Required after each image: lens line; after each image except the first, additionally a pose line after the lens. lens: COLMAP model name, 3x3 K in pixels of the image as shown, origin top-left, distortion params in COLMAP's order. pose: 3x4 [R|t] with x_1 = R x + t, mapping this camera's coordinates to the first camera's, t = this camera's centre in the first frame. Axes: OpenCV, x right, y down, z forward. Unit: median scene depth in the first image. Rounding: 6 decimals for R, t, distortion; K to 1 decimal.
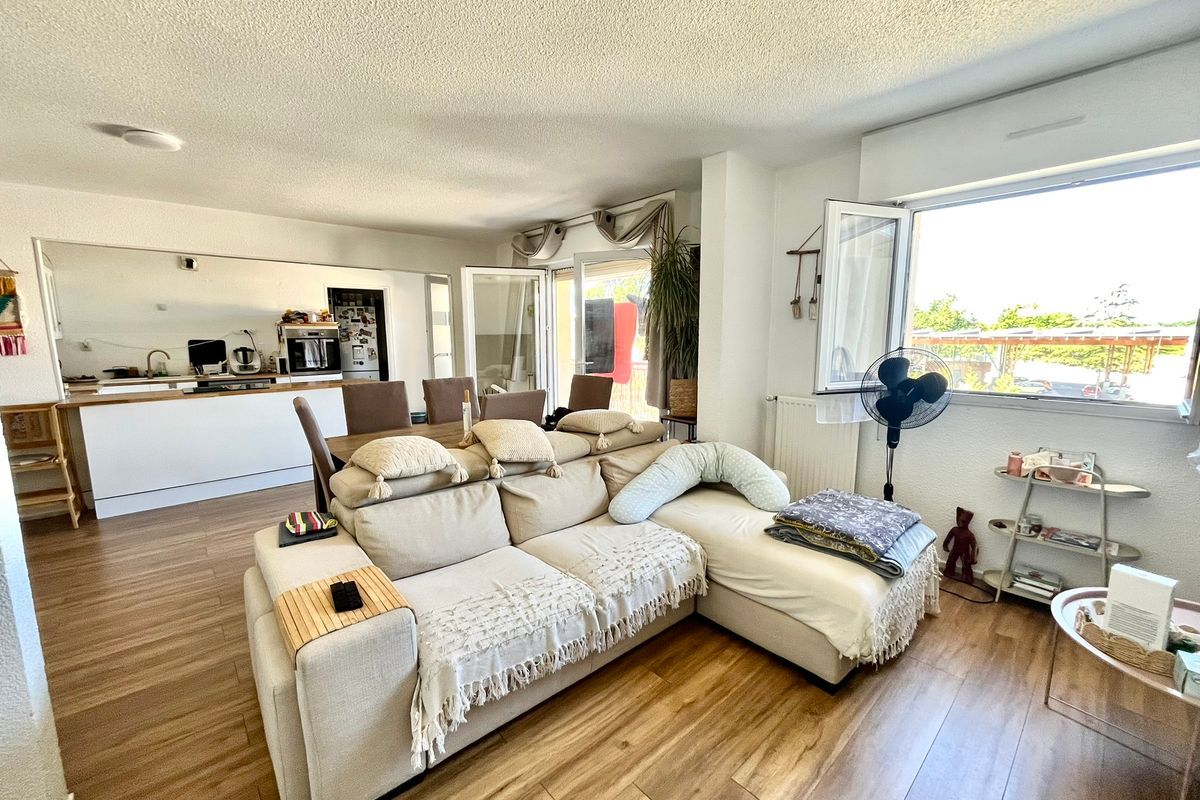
lens RADIAL K [[484.0, 0, 597.4], [0, 484.0, 402.3], [0, 0, 1]] dist [-0.000187, 0.000614]
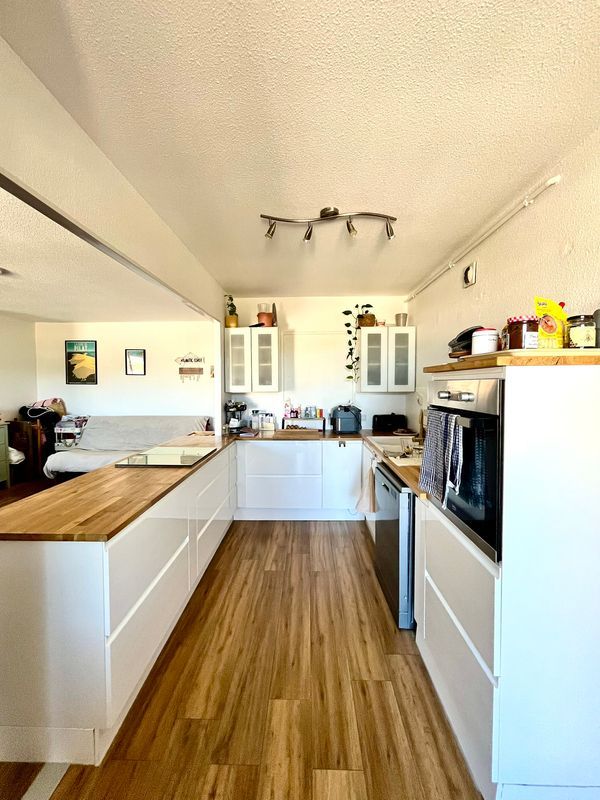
lens RADIAL K [[323.7, 0, 300.1], [0, 323.7, 397.0], [0, 0, 1]] dist [0.000279, 0.000007]
pose [[-0.685564, 0.036031, -0.727120, -0.395392], [-0.095654, 0.985658, 0.139029, -0.173177], [0.721701, 0.164866, -0.672285, 1.158279]]
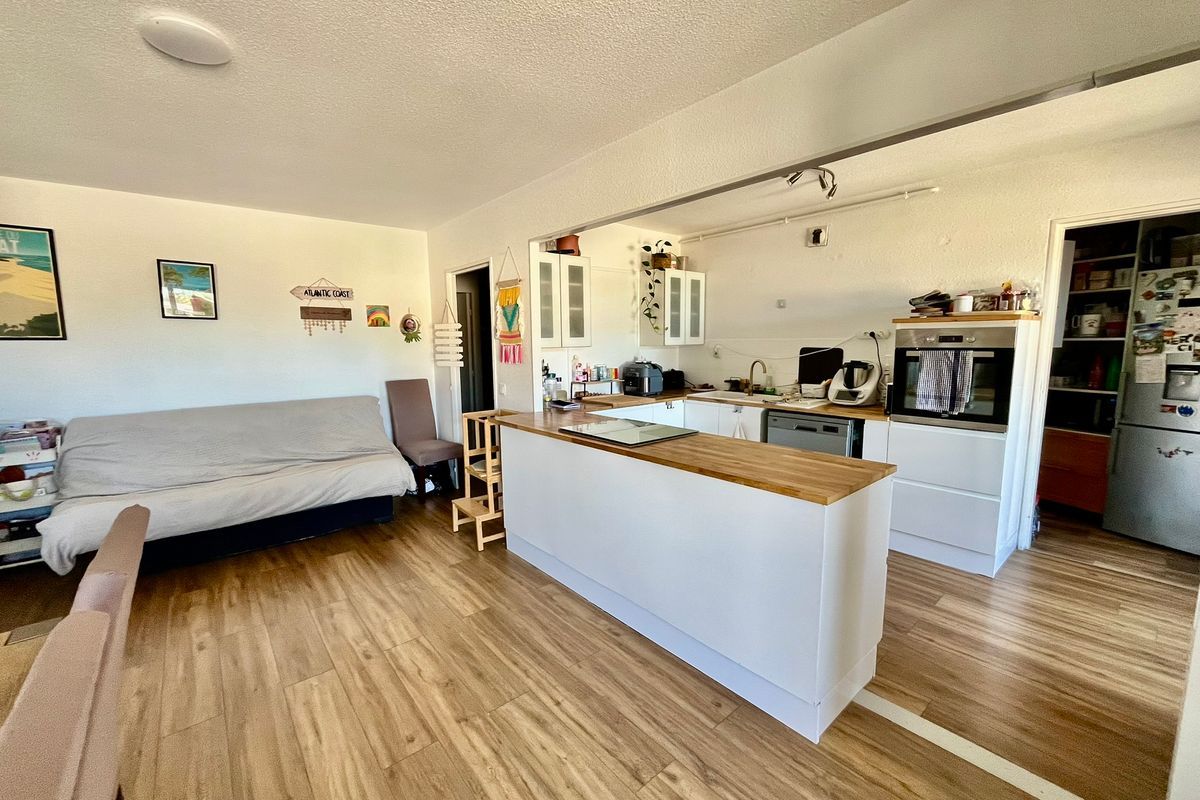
lens RADIAL K [[484.0, 0, 597.4], [0, 484.0, 402.3], [0, 0, 1]] dist [-0.000187, 0.000614]
pose [[-0.032967, 0.132922, -0.990578, -0.119732], [-0.129800, 0.982154, 0.136111, -0.109526], [0.990992, 0.133064, -0.015126, 0.738792]]
